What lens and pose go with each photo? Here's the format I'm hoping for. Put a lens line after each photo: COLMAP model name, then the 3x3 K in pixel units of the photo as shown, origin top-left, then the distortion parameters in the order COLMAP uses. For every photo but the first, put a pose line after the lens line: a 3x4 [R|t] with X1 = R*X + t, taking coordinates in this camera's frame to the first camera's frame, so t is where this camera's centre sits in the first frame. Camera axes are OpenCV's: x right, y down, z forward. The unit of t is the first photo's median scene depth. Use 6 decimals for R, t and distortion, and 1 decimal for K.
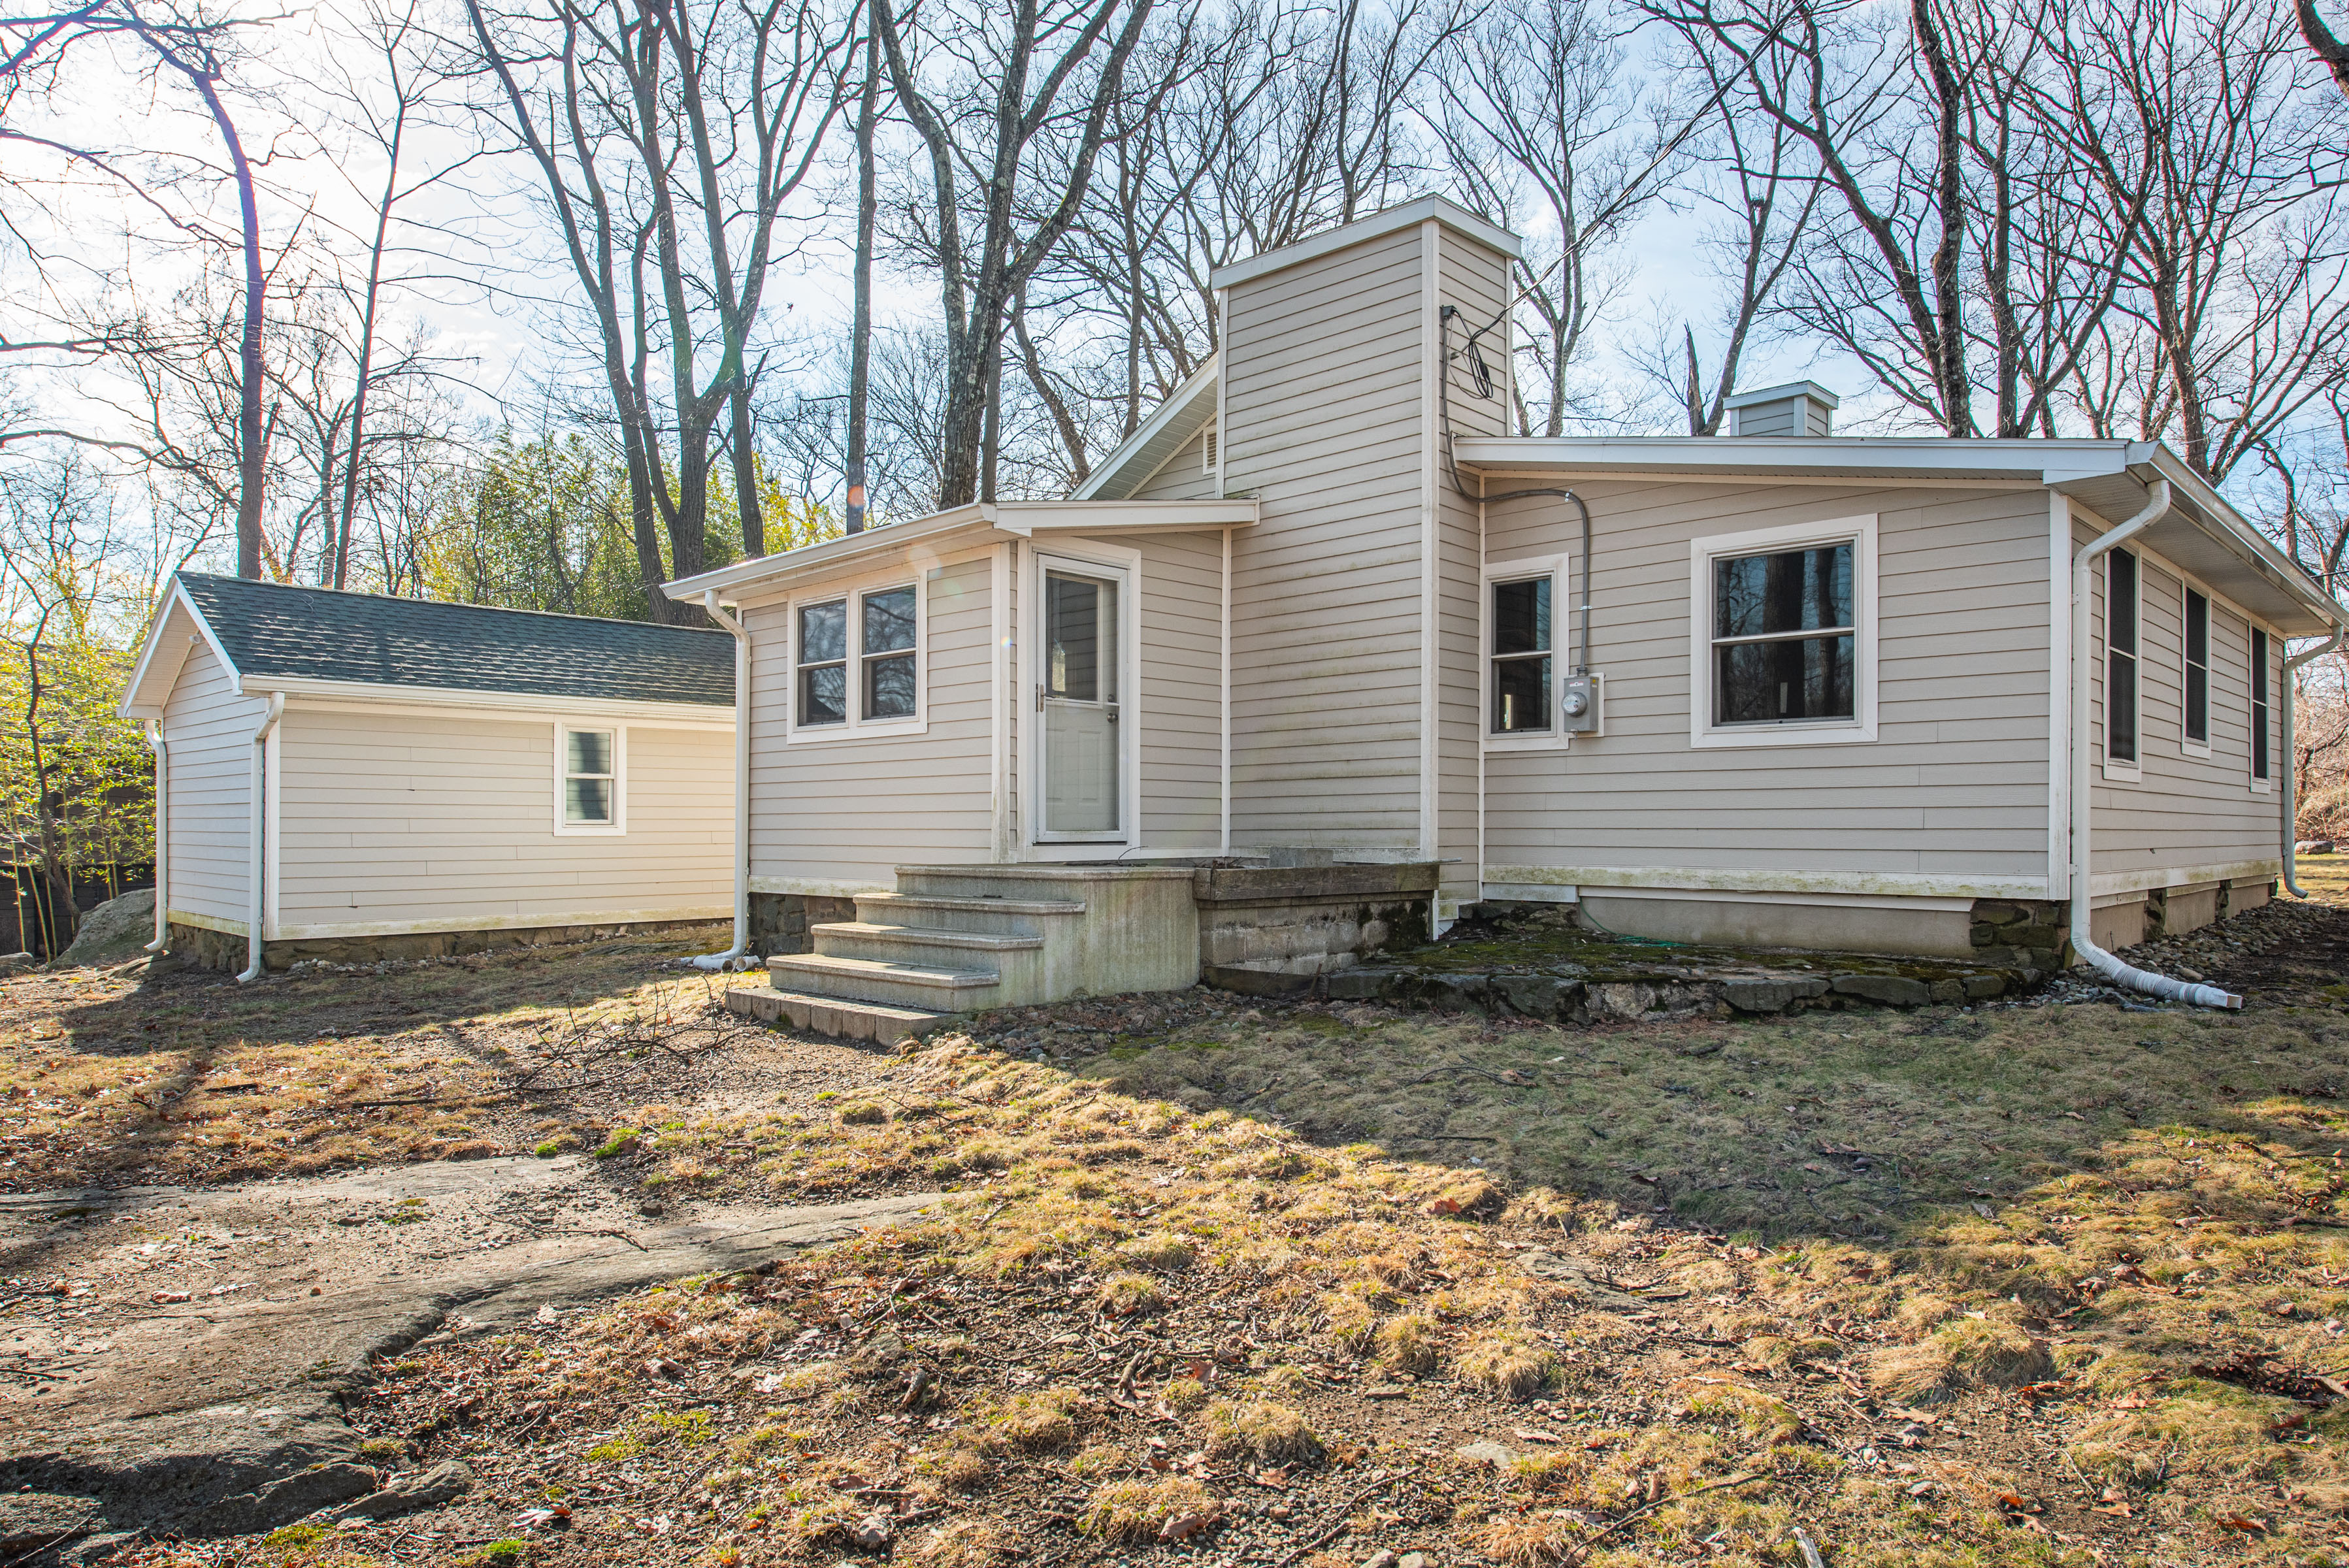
lens RADIAL K [[1426.6, 0, 1178.9], [0, 1426.6, 825.9], [0, 0, 1]] dist [0.031905, 0.000179]
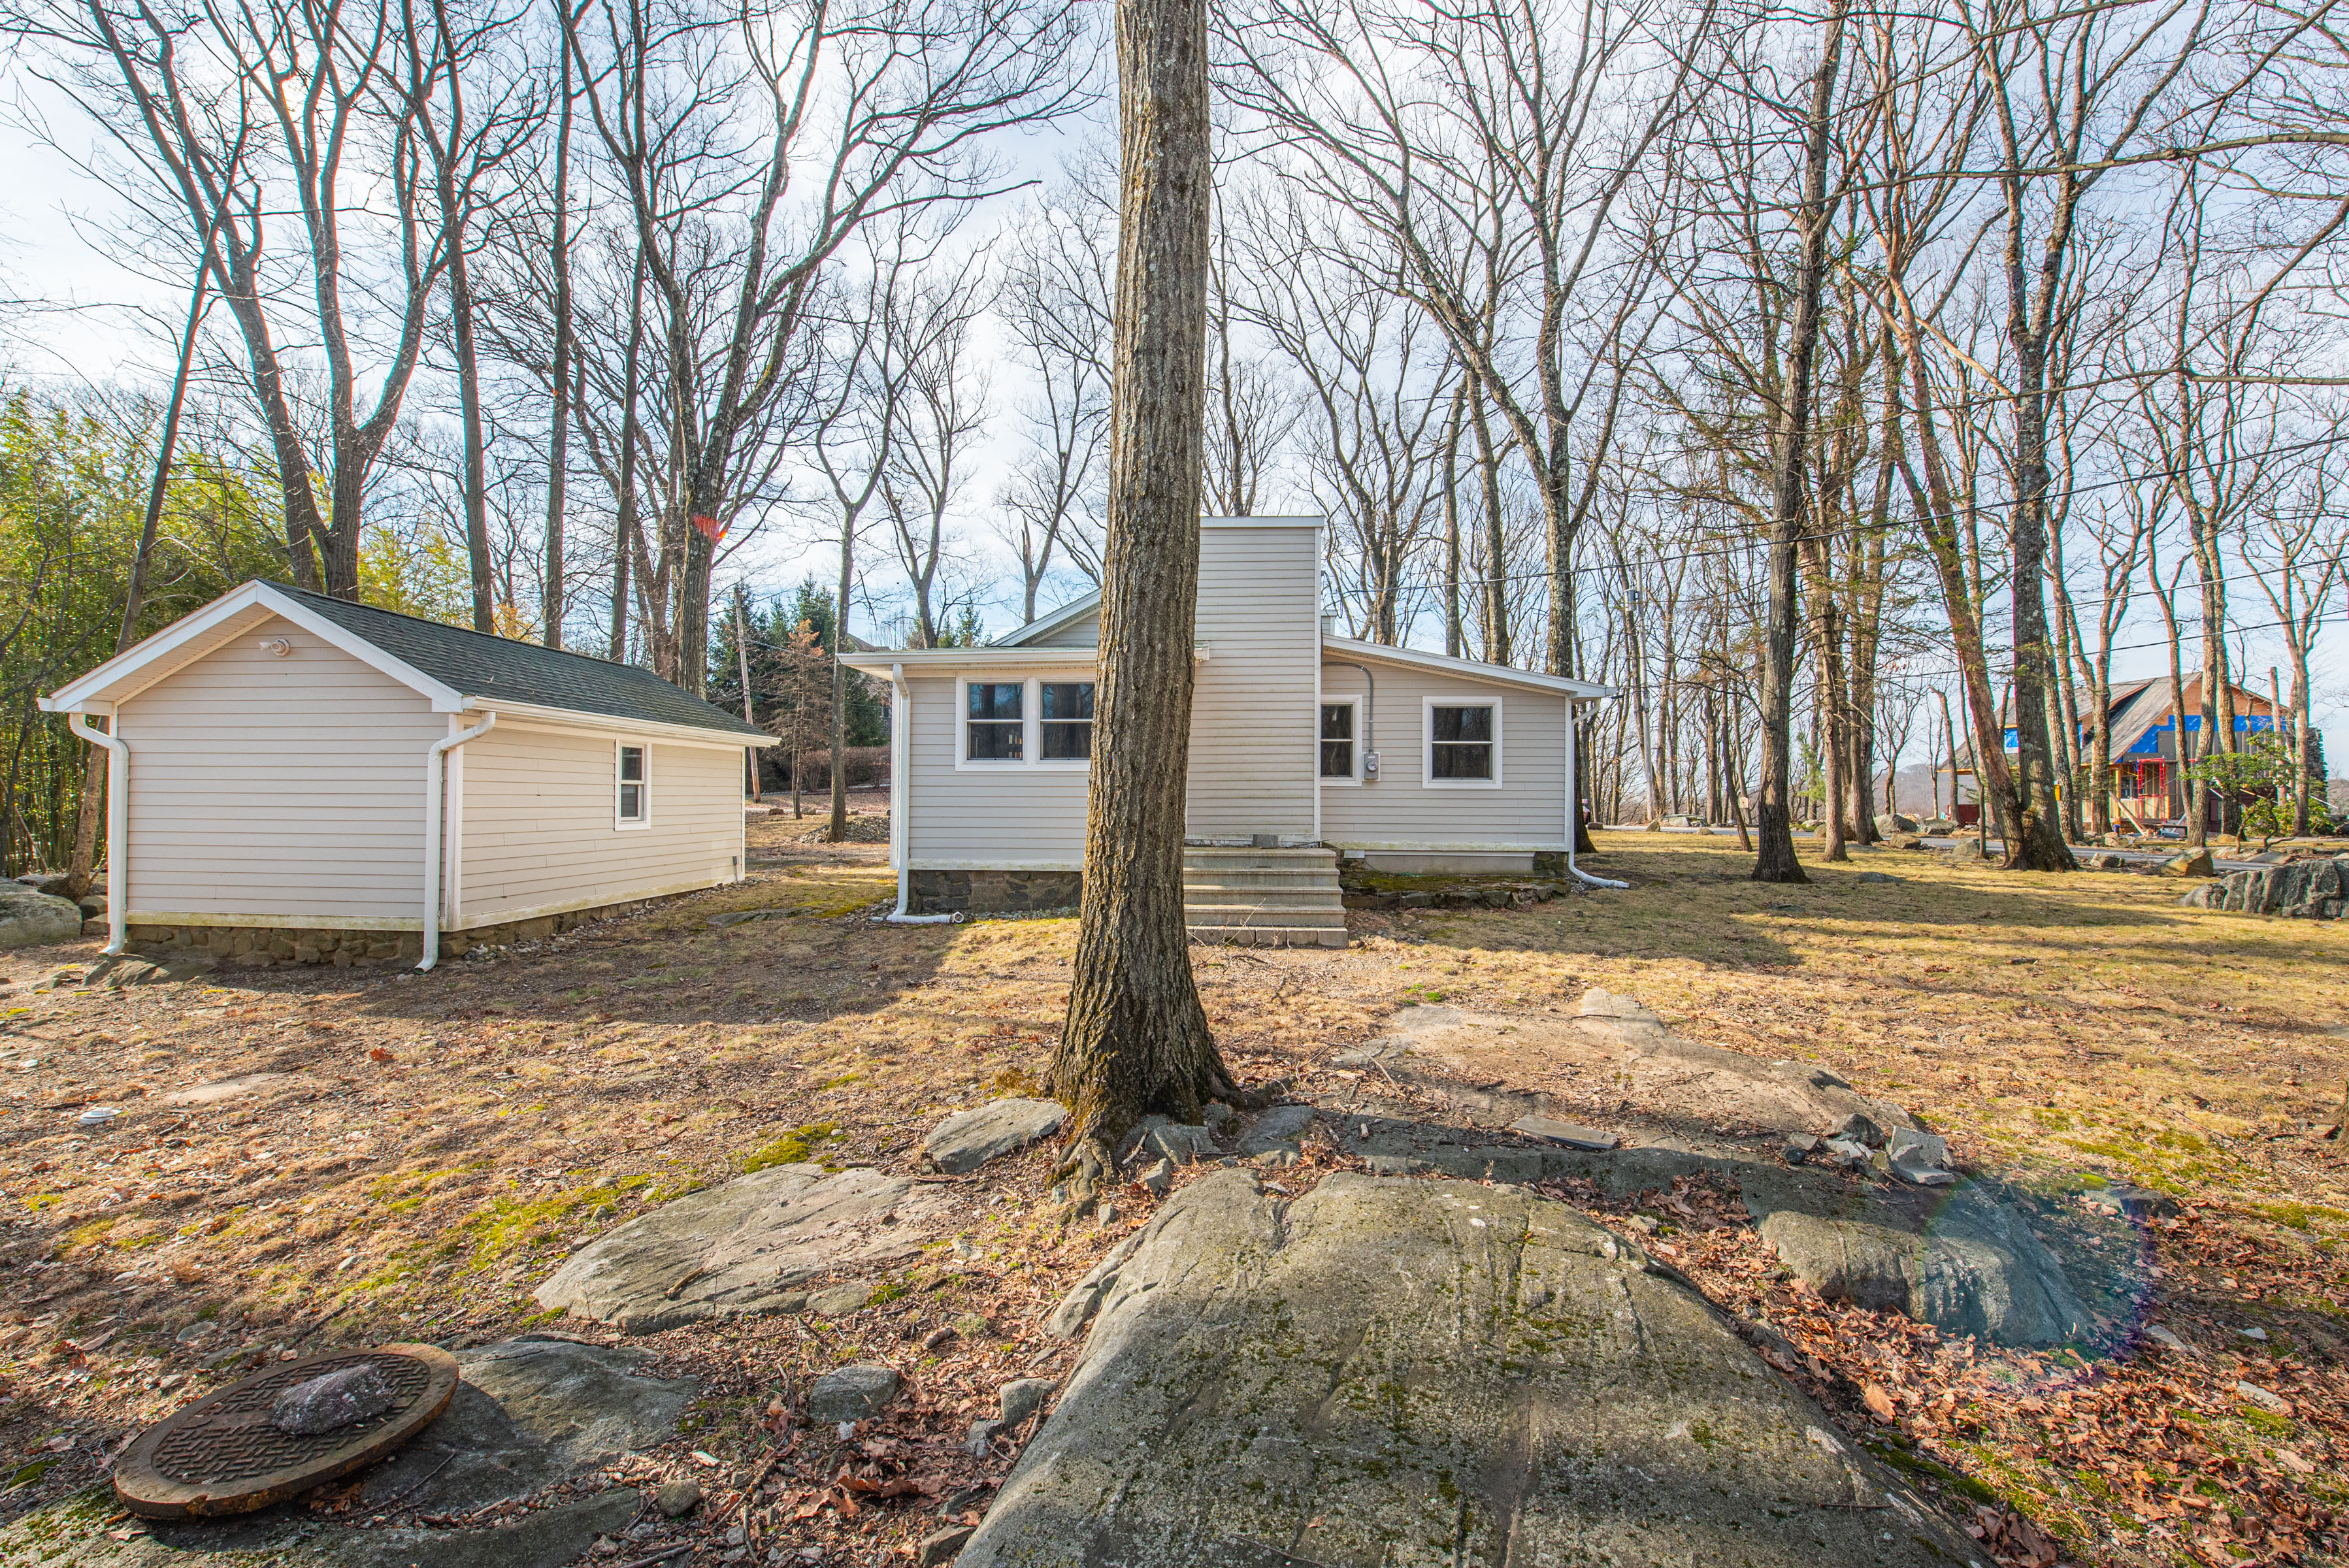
lens RADIAL K [[937.8, 0, 1163.9], [0, 937.8, 796.1], [0, 0, 1]] dist [-0.000165, -0.000241]
pose [[0.775766, 0.005817, 0.630993, -0.778418], [-0.004487, 0.999983, -0.003703, -0.030390], [-0.631004, 0.000041, 0.775779, 0.094235]]
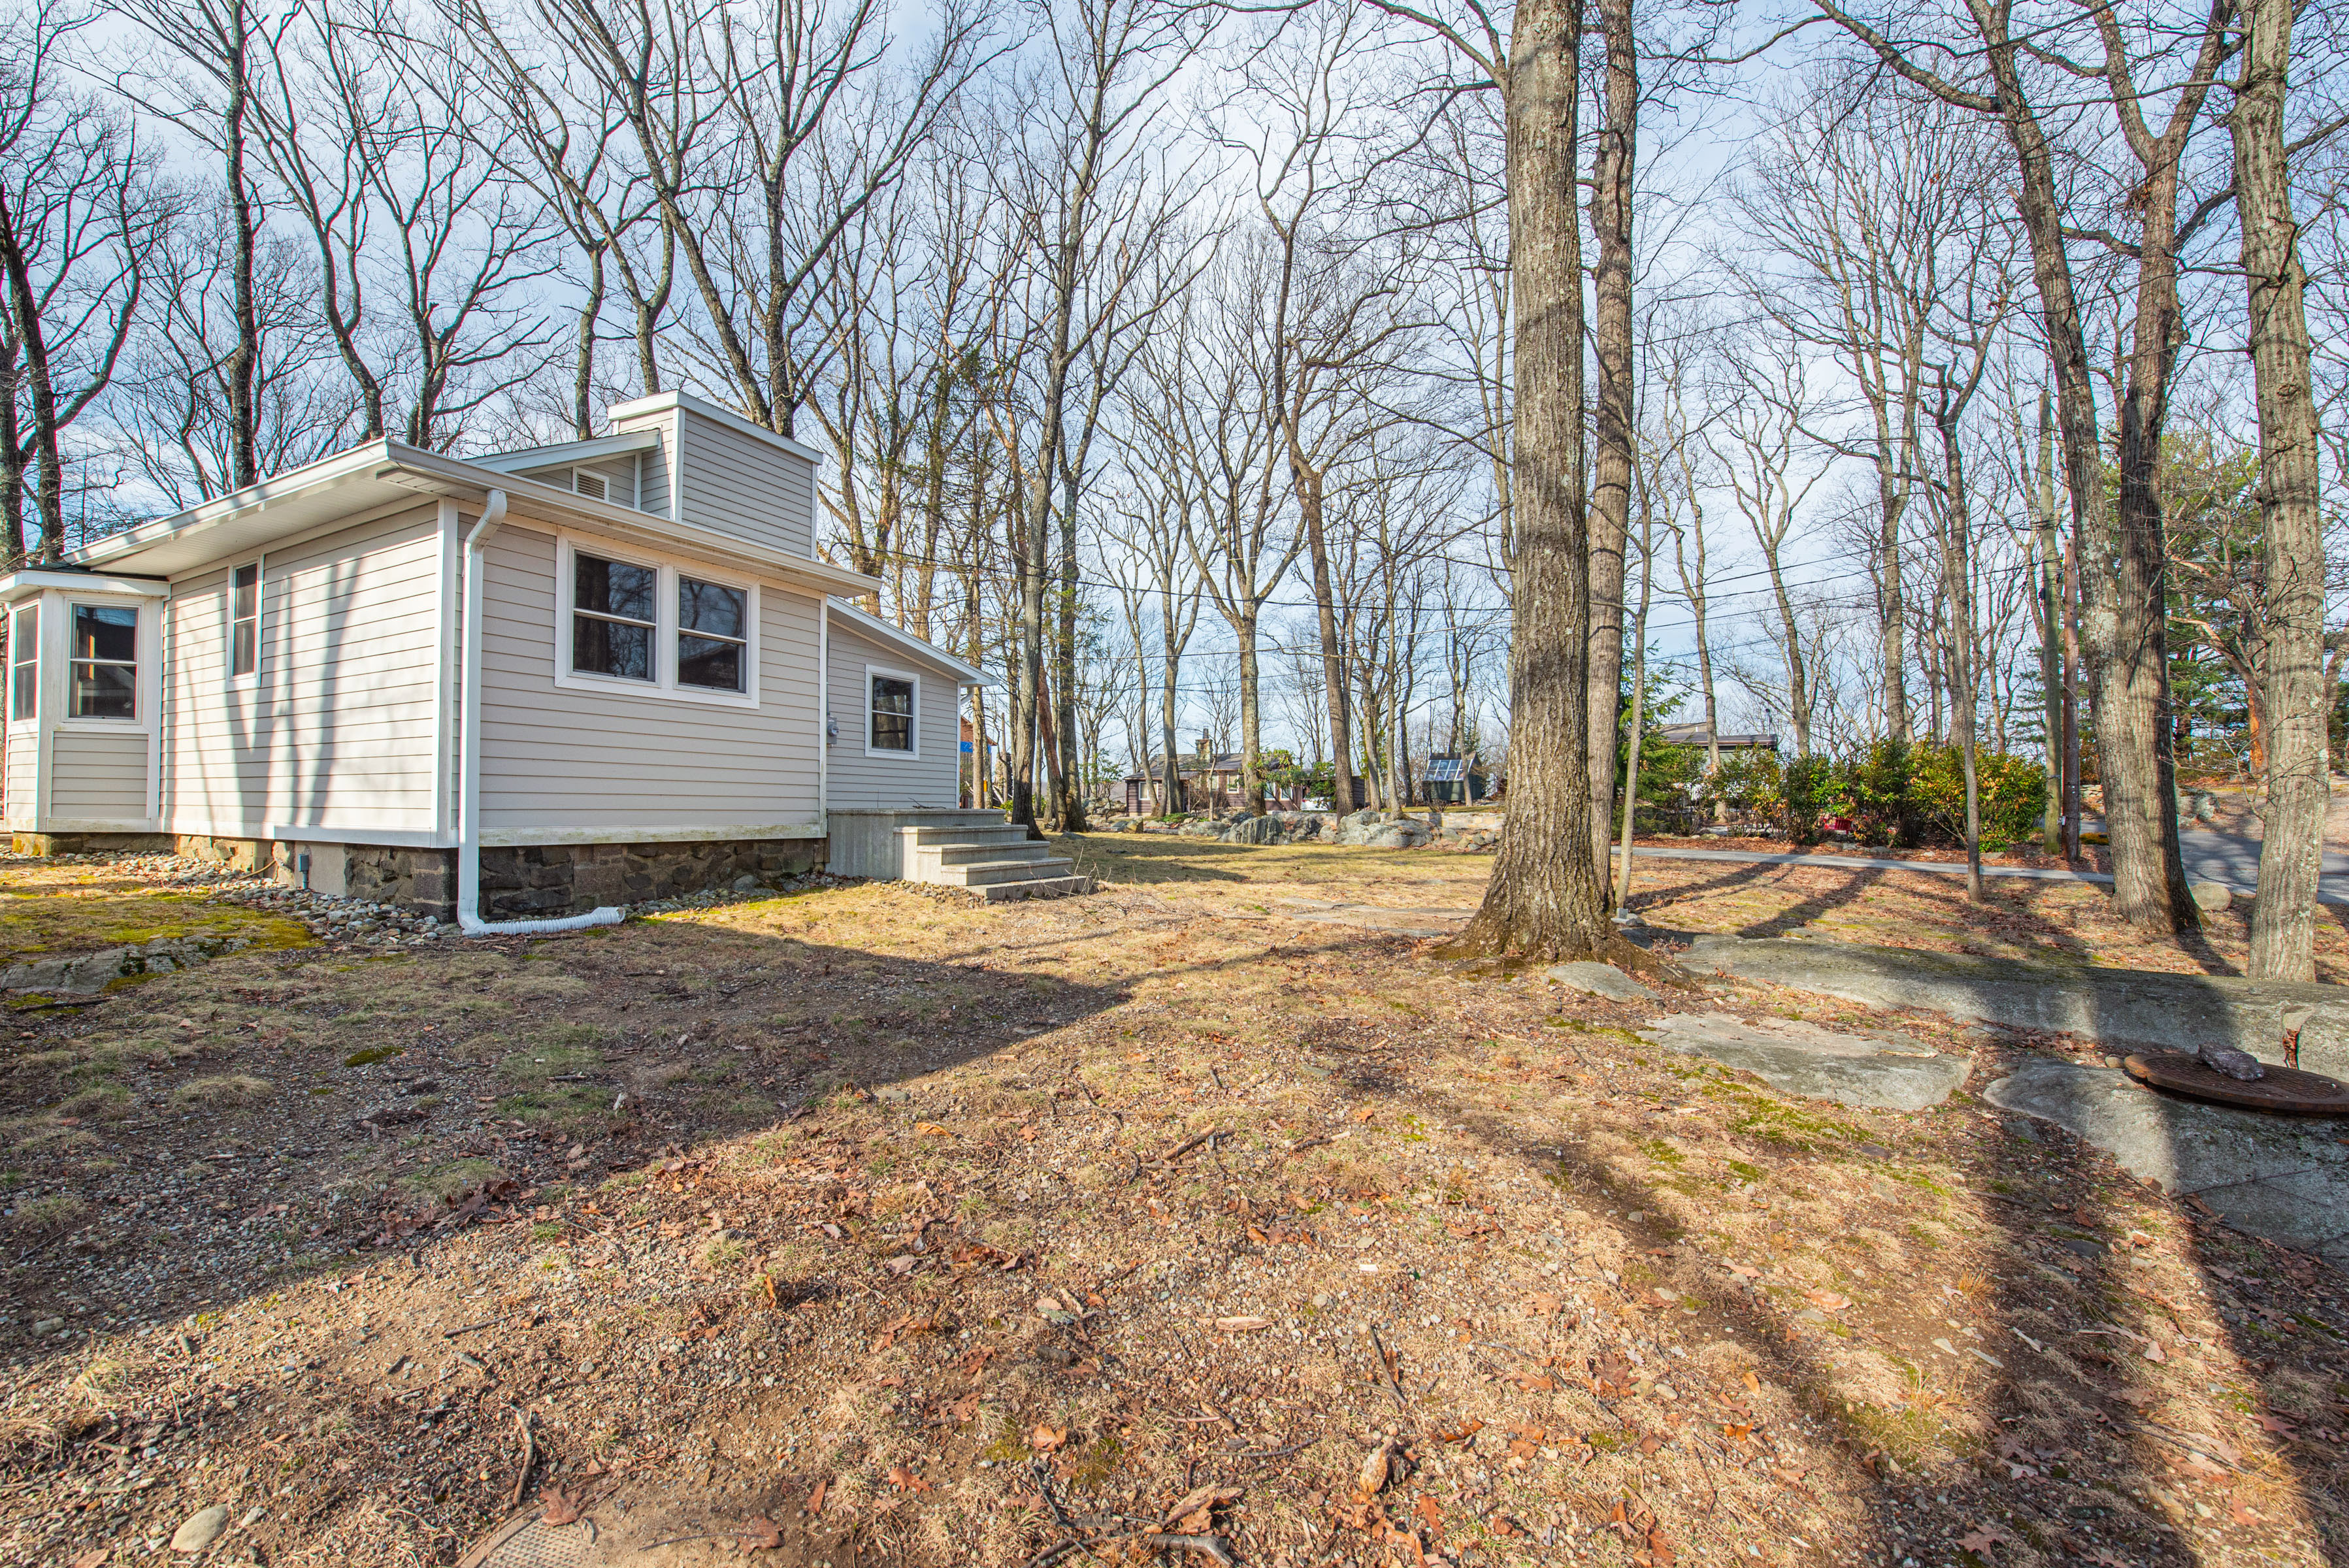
lens RADIAL K [[937.8, 0, 1163.9], [0, 937.8, 796.1], [0, 0, 1]] dist [-0.000165, -0.000241]
pose [[-0.258238, 0.010877, 0.966020, -1.038105], [-0.007882, 0.999880, -0.013365, 0.022047], [-0.966049, -0.011065, -0.258121, 0.817081]]
